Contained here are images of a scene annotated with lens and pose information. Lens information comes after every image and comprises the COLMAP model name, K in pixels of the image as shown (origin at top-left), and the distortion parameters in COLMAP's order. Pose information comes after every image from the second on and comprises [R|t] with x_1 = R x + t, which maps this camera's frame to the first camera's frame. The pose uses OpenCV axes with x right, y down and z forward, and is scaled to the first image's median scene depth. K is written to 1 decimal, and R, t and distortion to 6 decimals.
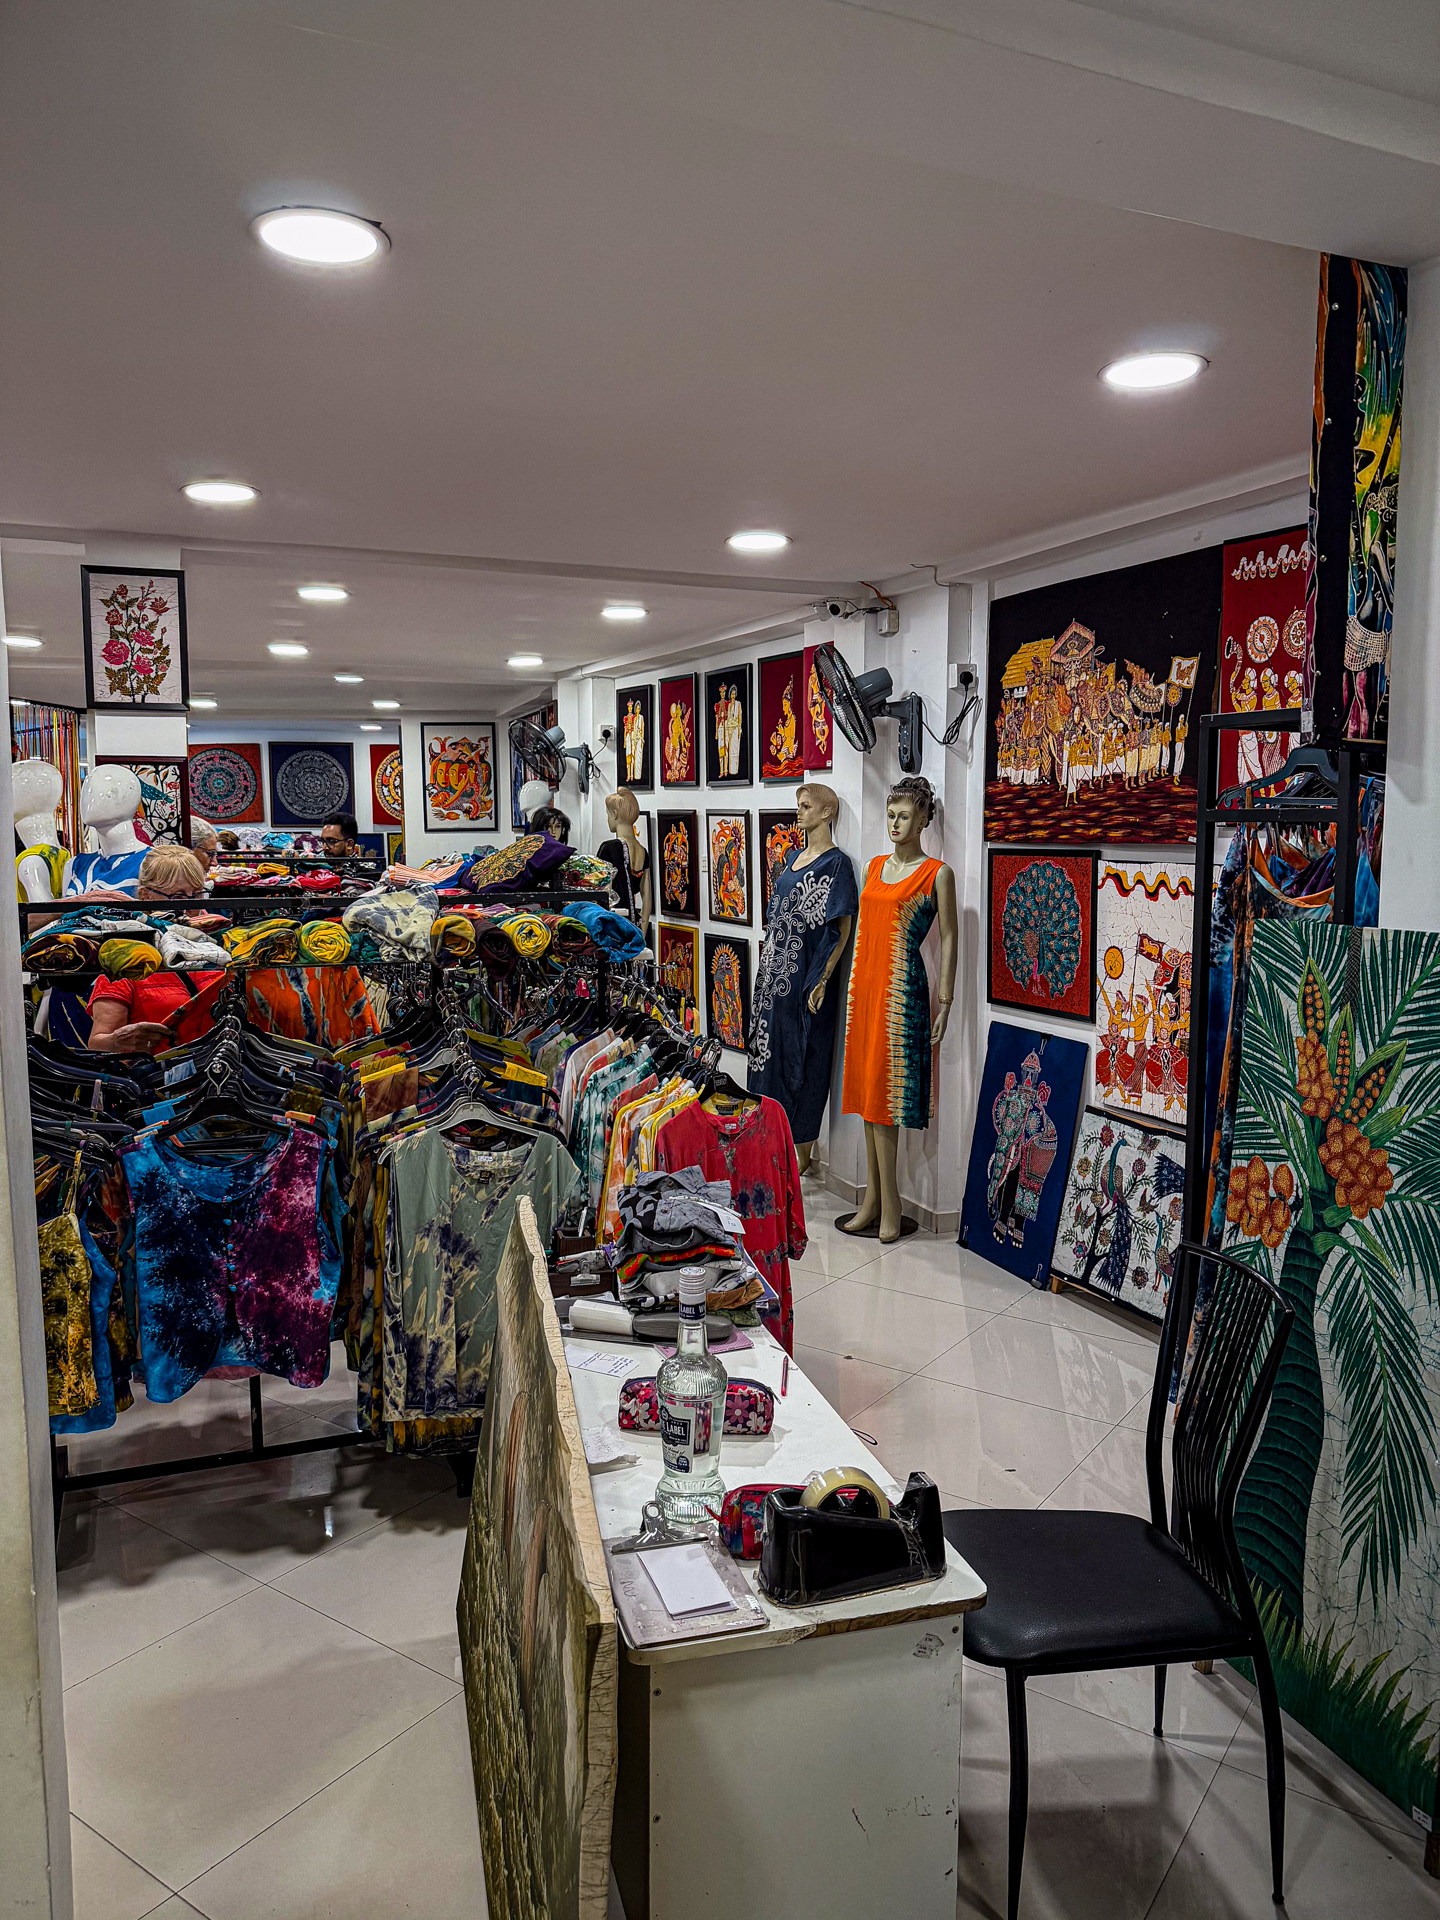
lens RADIAL K [[1367.1, 0, 721.2], [0, 1367.1, 956.2], [0, 0, 1]] dist [0.004792, -0.020156]
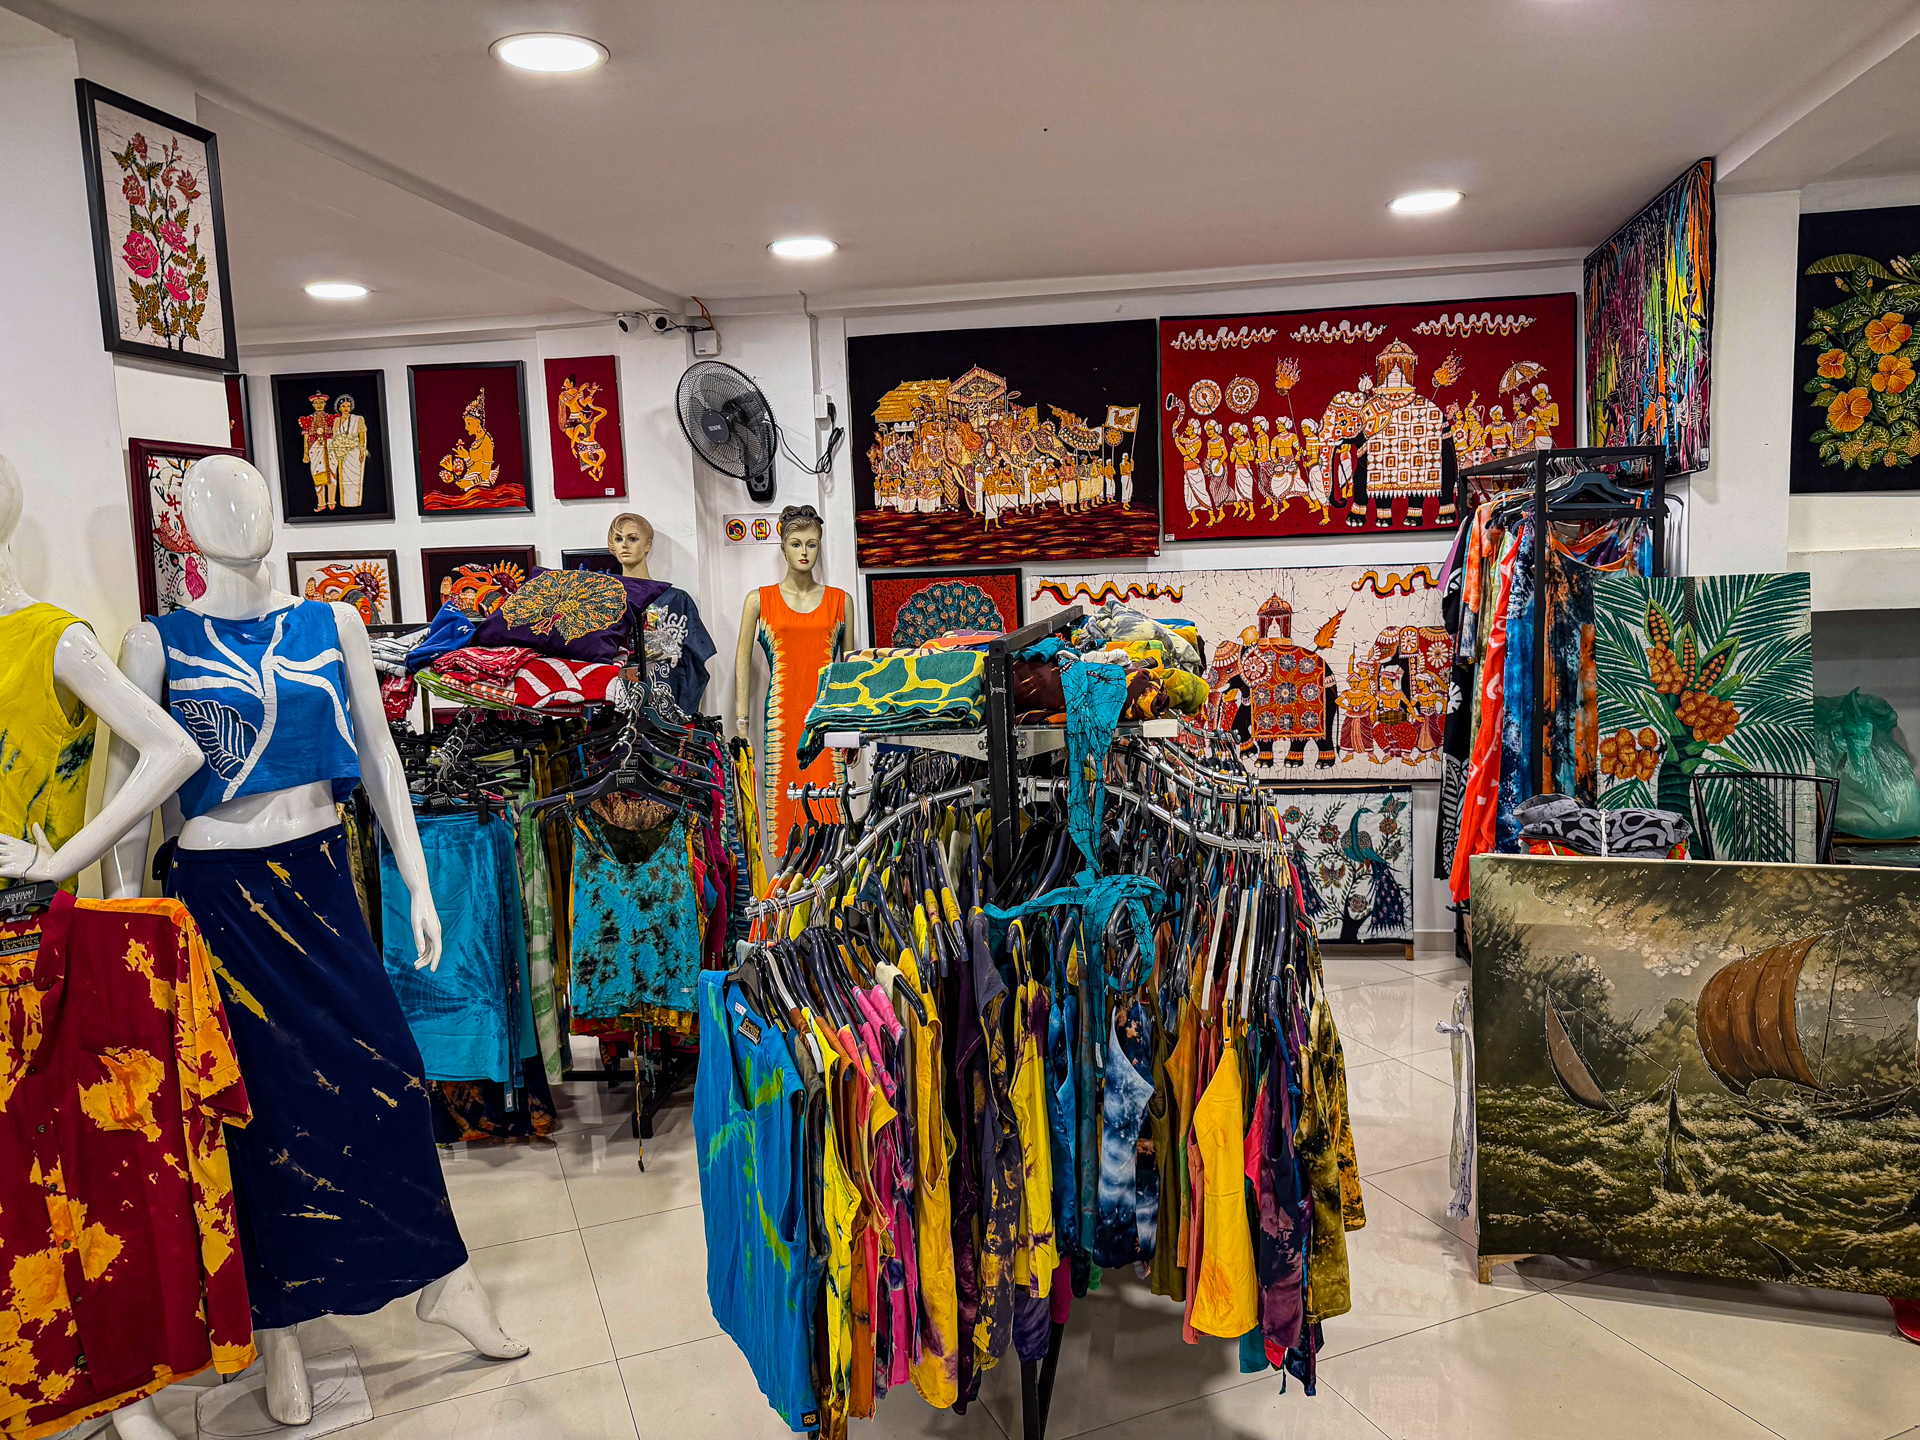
lens RADIAL K [[1367.1, 0, 959.8], [0, 1367.1, 715.7], [0, 0, 1]] dist [0.004792, -0.020156]
pose [[0.536382, -0.114952, 0.836110, -0.769792], [0.117429, 0.991210, 0.060943, -0.031711], [-0.835766, 0.065495, 0.545166, 0.442004]]
